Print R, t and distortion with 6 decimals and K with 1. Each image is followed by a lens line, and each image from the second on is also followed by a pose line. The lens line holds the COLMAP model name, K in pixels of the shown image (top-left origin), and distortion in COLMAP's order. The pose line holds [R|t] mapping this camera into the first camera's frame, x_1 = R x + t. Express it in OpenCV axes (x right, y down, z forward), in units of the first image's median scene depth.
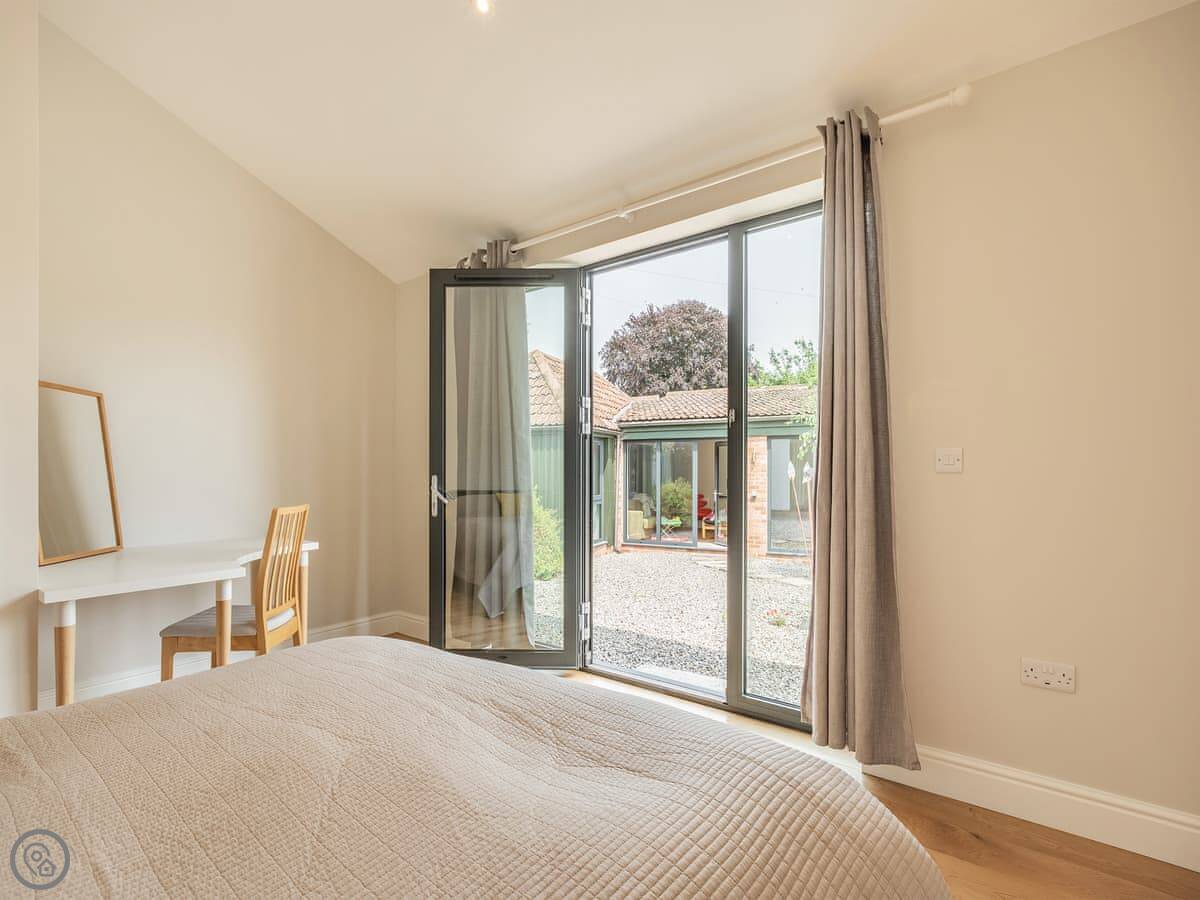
lens RADIAL K [[494.5, 0, 600.2], [0, 494.5, 473.0], [0, 0, 1]] dist [0.000136, 0.000067]
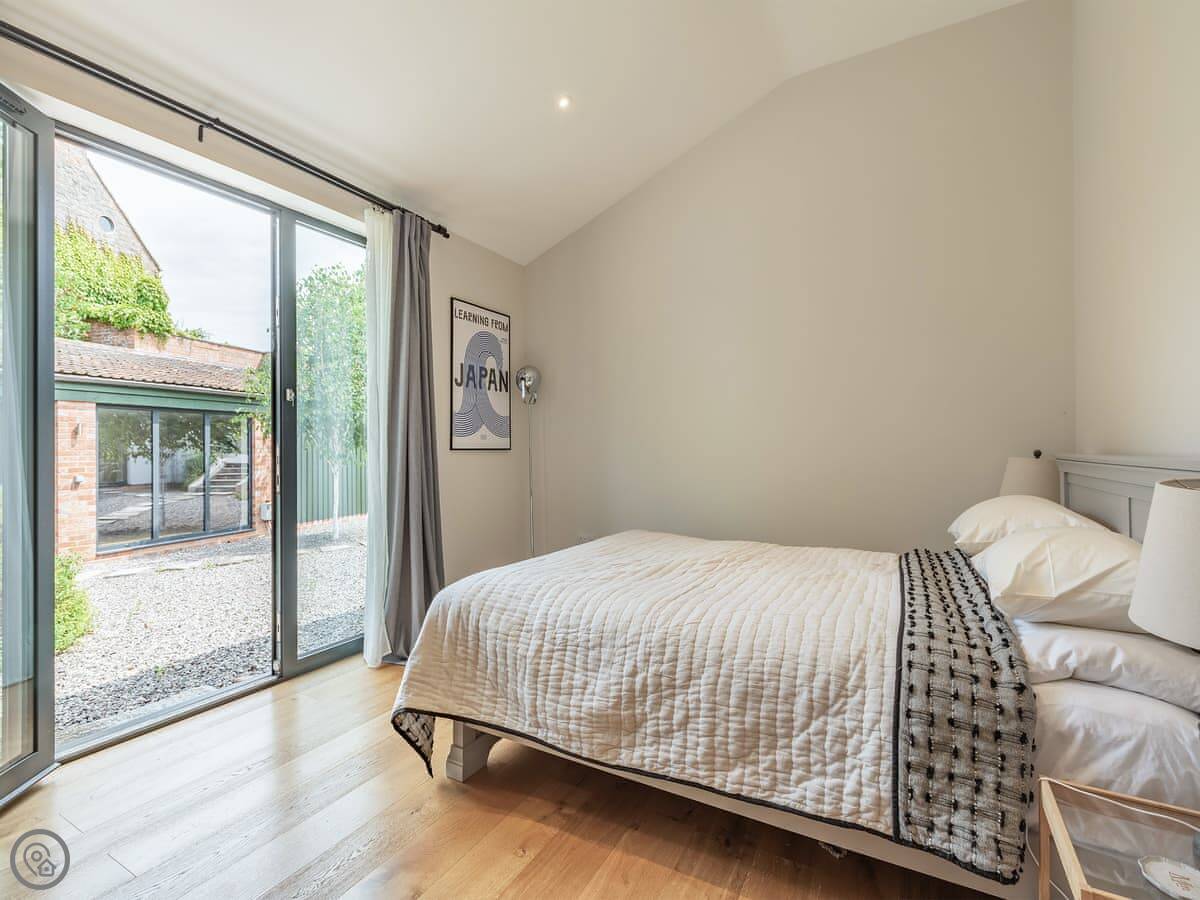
lens RADIAL K [[565.3, 0, 596.8], [0, 565.3, 442.6], [0, 0, 1]] dist [0.001593, 0.000369]
pose [[-0.047269, 0.008009, 0.998850, -0.828697], [0.003652, 0.999963, -0.007845, -0.004250], [-0.998876, 0.003277, -0.047296, 0.370097]]
